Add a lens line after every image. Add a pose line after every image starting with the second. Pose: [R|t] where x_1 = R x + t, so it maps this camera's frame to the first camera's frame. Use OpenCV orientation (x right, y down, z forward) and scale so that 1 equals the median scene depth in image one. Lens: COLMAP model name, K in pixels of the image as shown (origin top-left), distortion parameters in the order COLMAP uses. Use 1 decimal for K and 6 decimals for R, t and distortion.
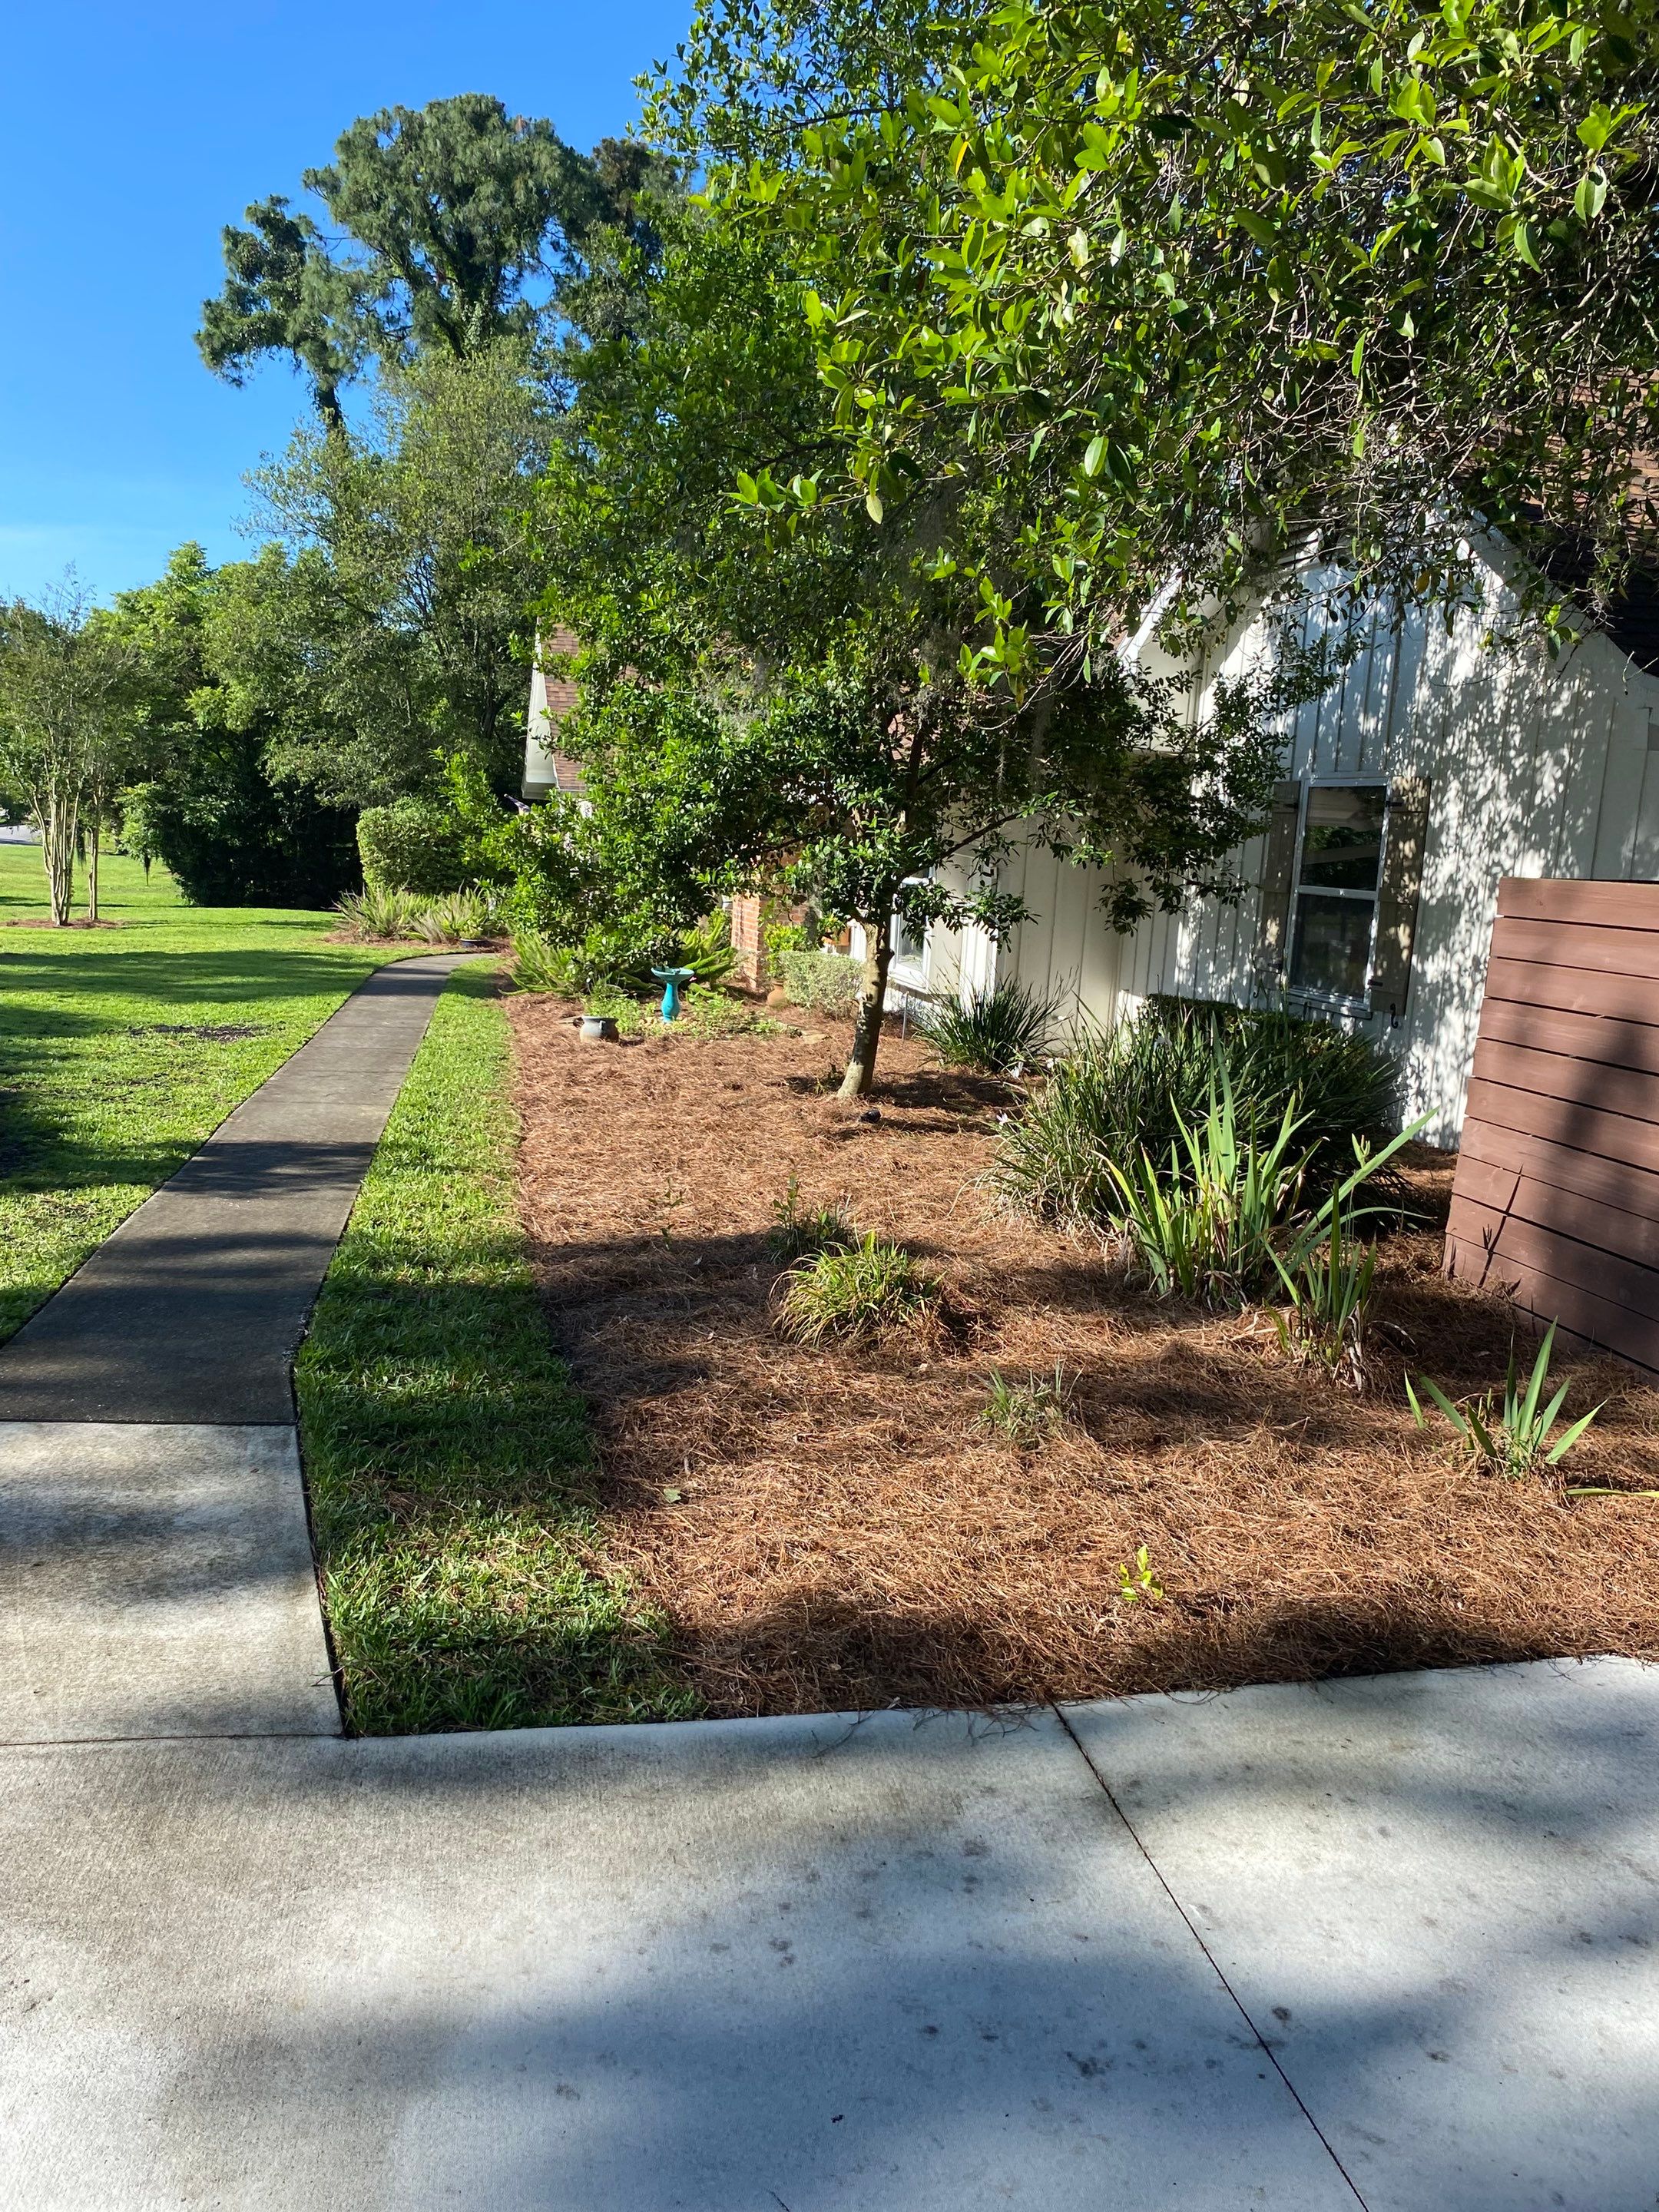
lens RADIAL K [[1647.8, 0, 833.5], [0, 1647.8, 1121.9], [0, 0, 1]] dist [0.063845, -0.123841]
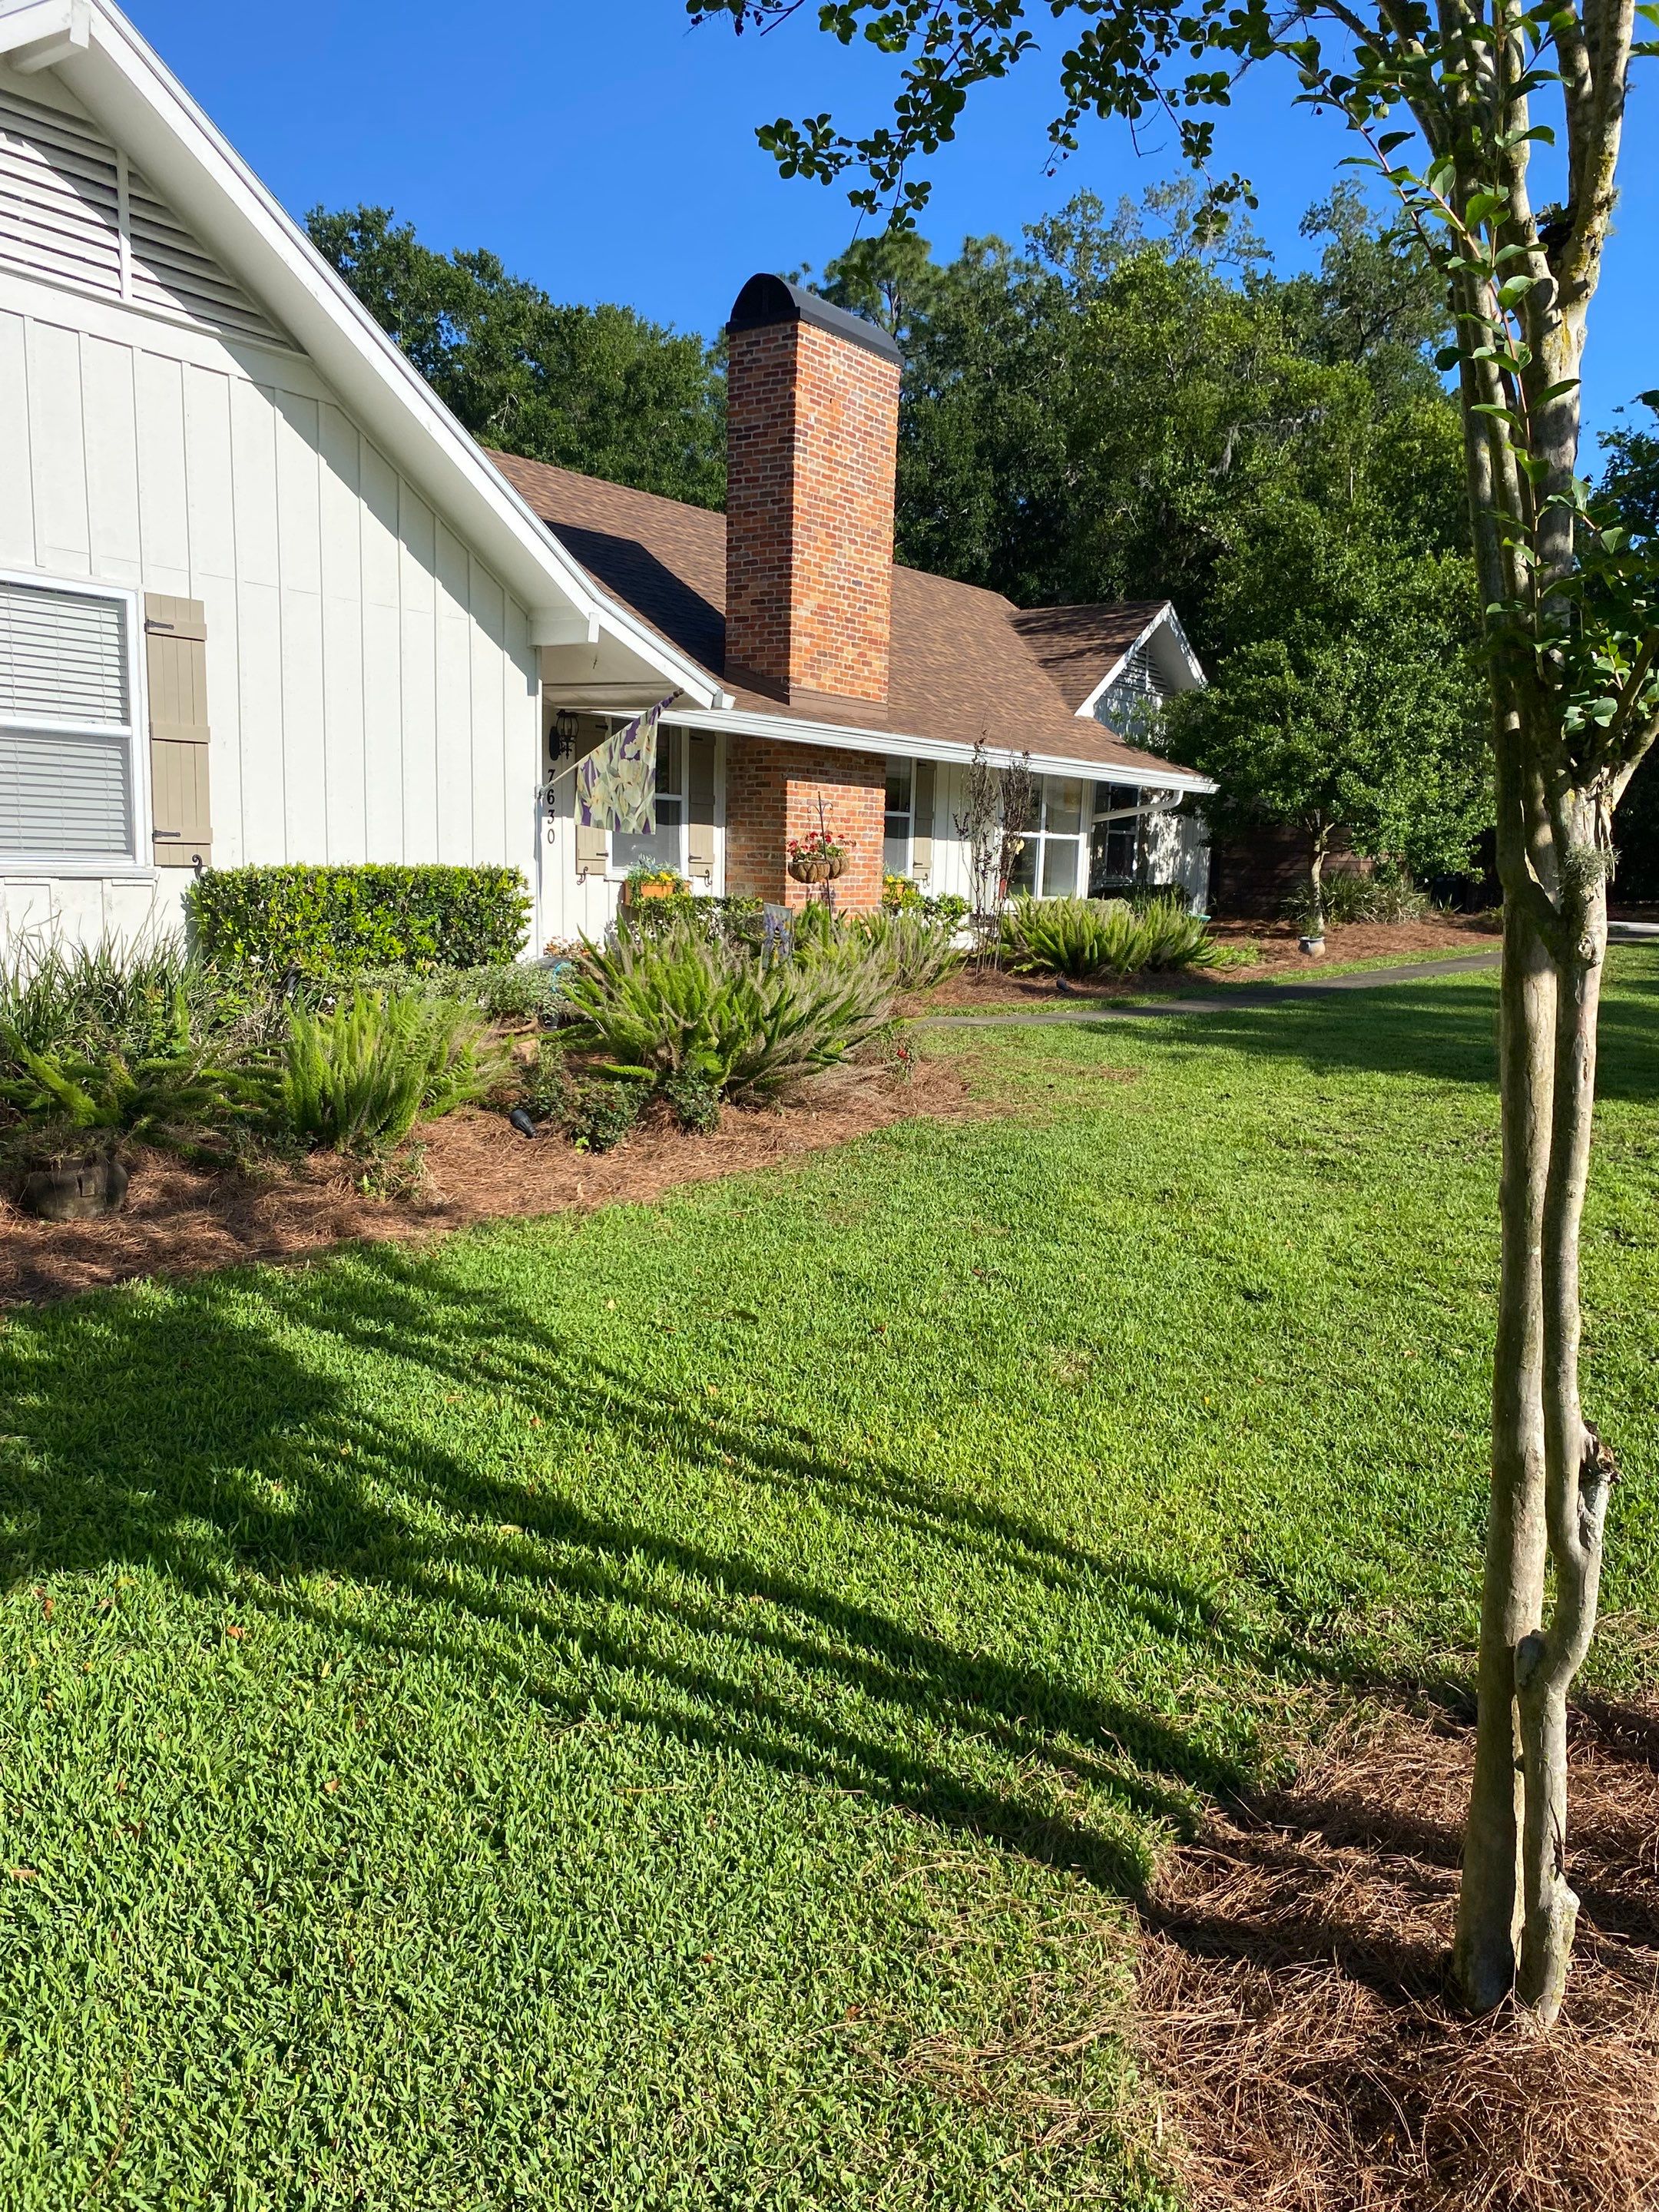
lens RADIAL K [[1685.2, 0, 845.3], [0, 1685.2, 1126.5], [0, 0, 1]] dist [0.057782, -0.109733]
pose [[-0.646167, -0.171894, 0.743586, -1.399104], [0.088426, 0.950882, 0.296656, -0.522892], [-0.758056, 0.257442, -0.599229, 3.049429]]
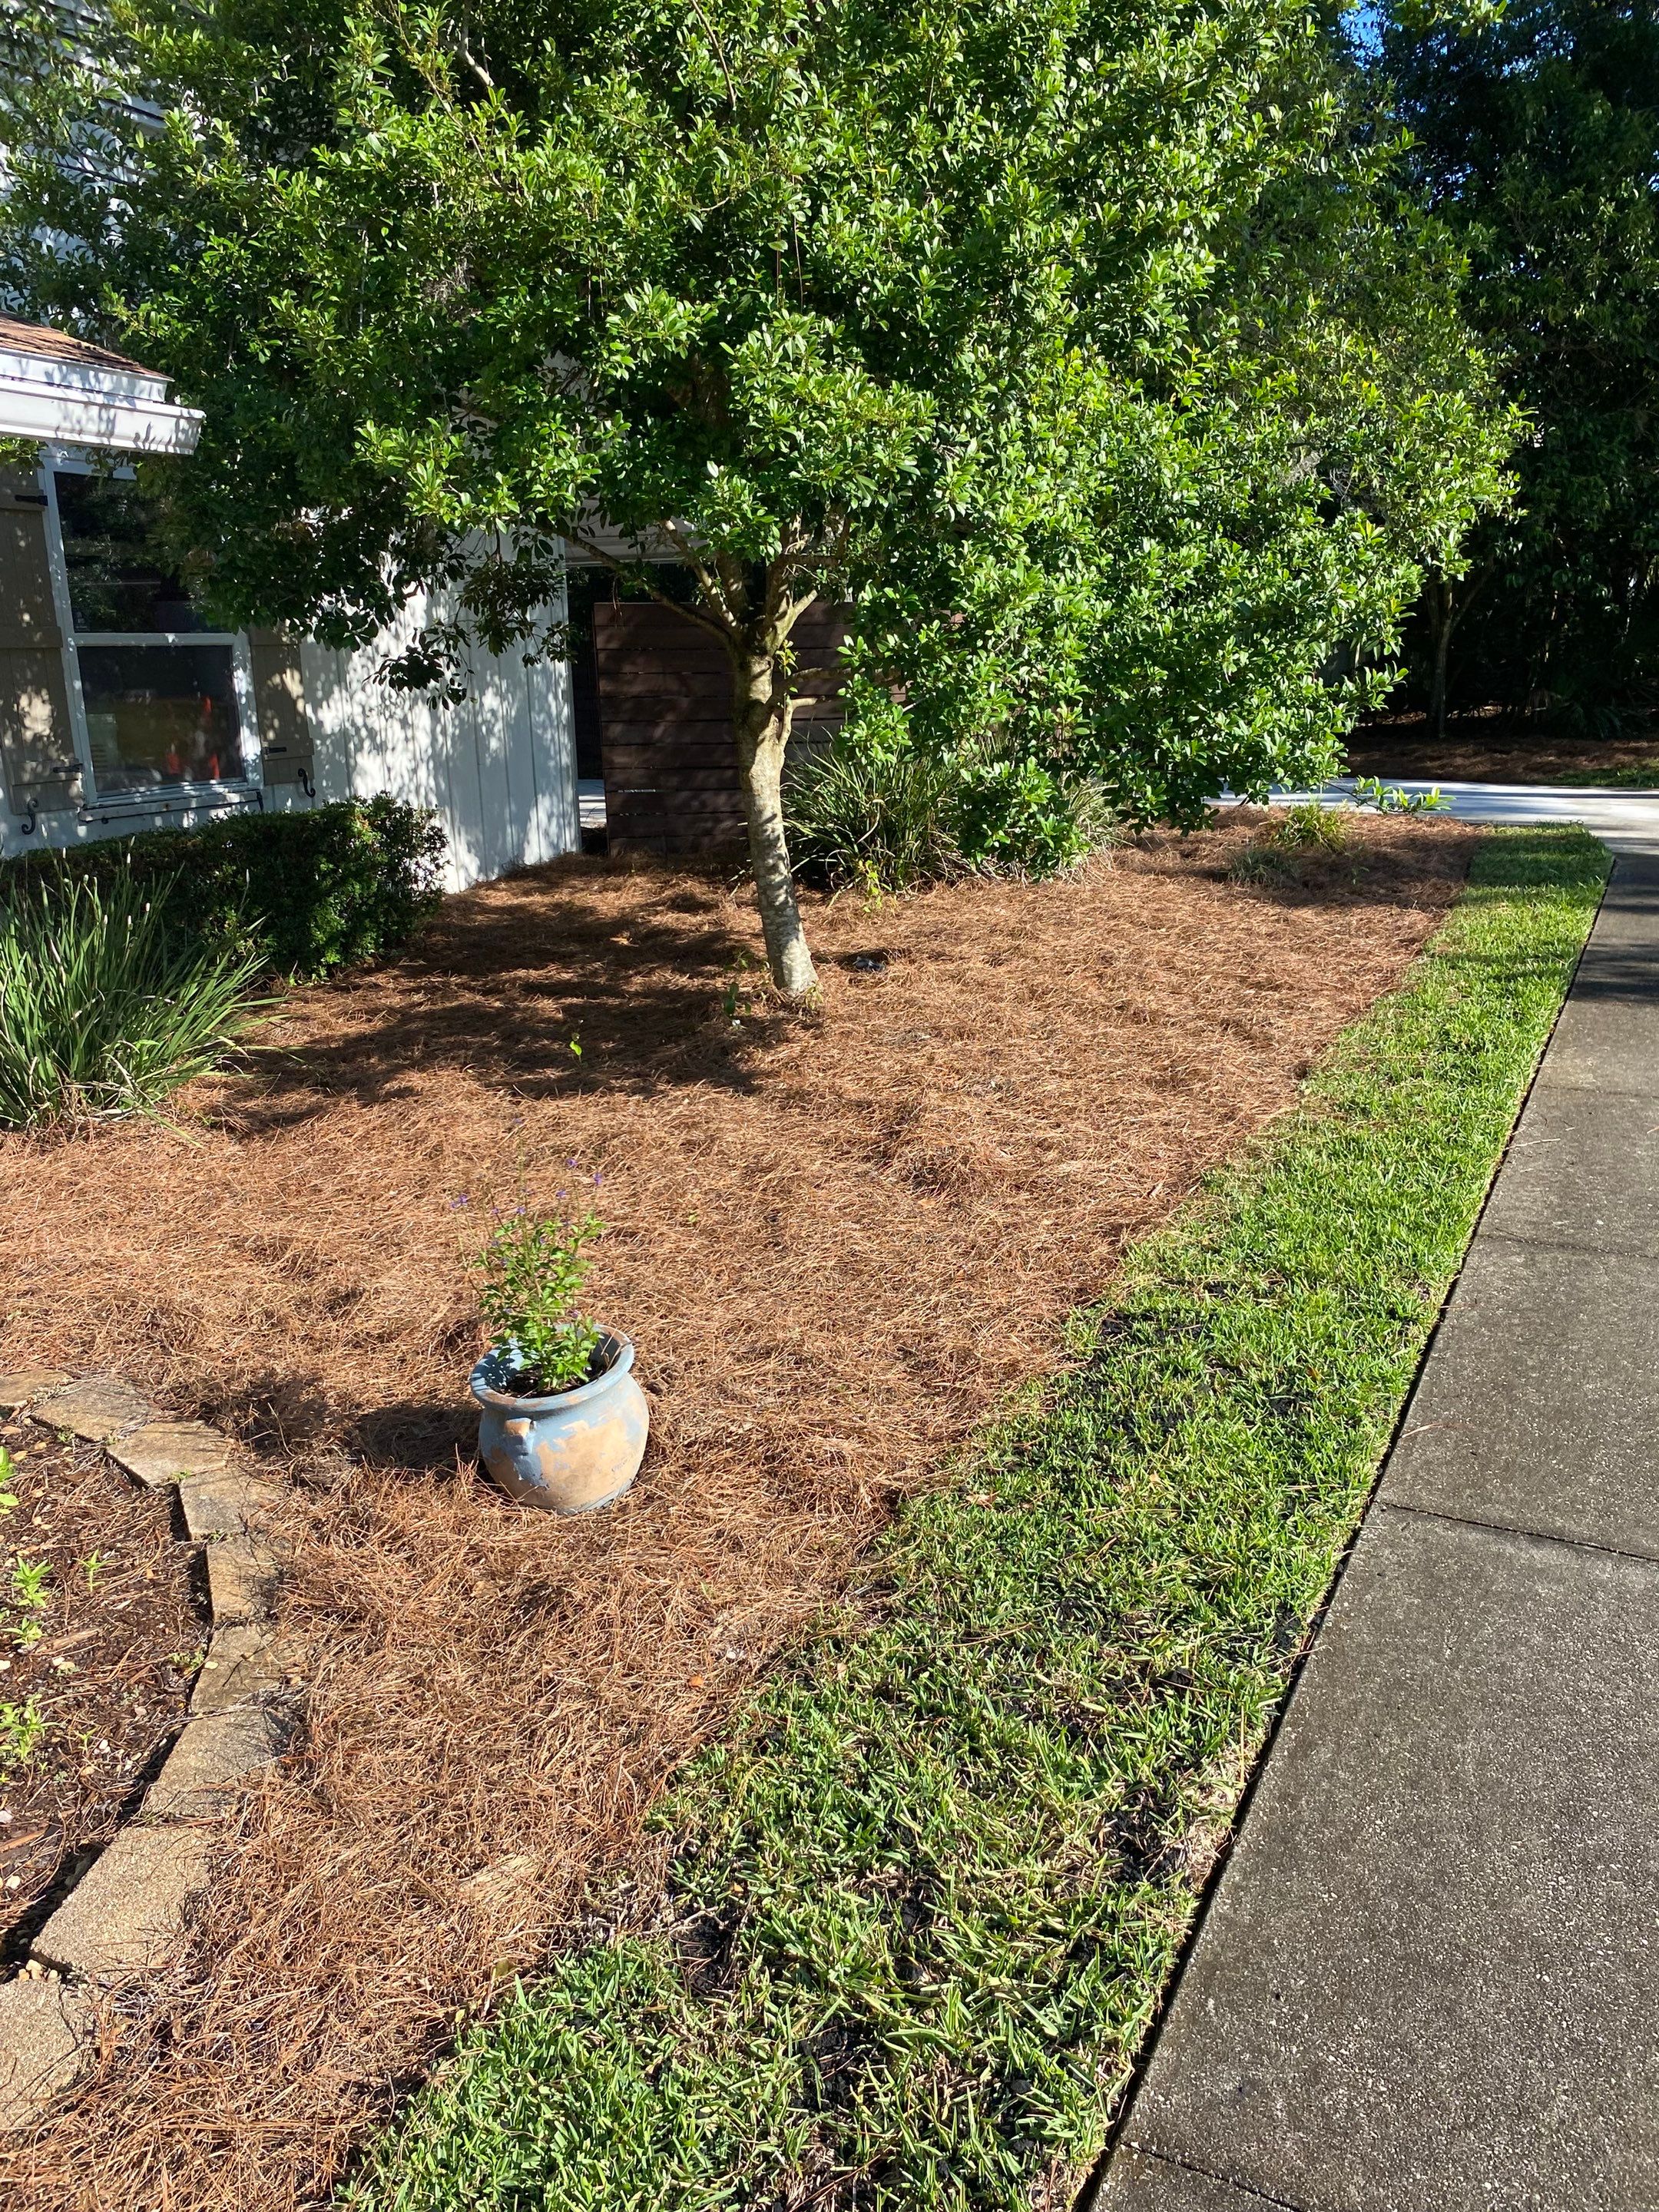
lens RADIAL K [[1708.2, 0, 820.5], [0, 1708.2, 1108.5], [0, 0, 1]] dist [0.067039, -0.106131]
pose [[-0.777692, -0.192569, 0.598424, -0.417158], [0.096737, 0.903930, 0.416596, -0.251988], [-0.621157, 0.381873, -0.684351, 1.497460]]
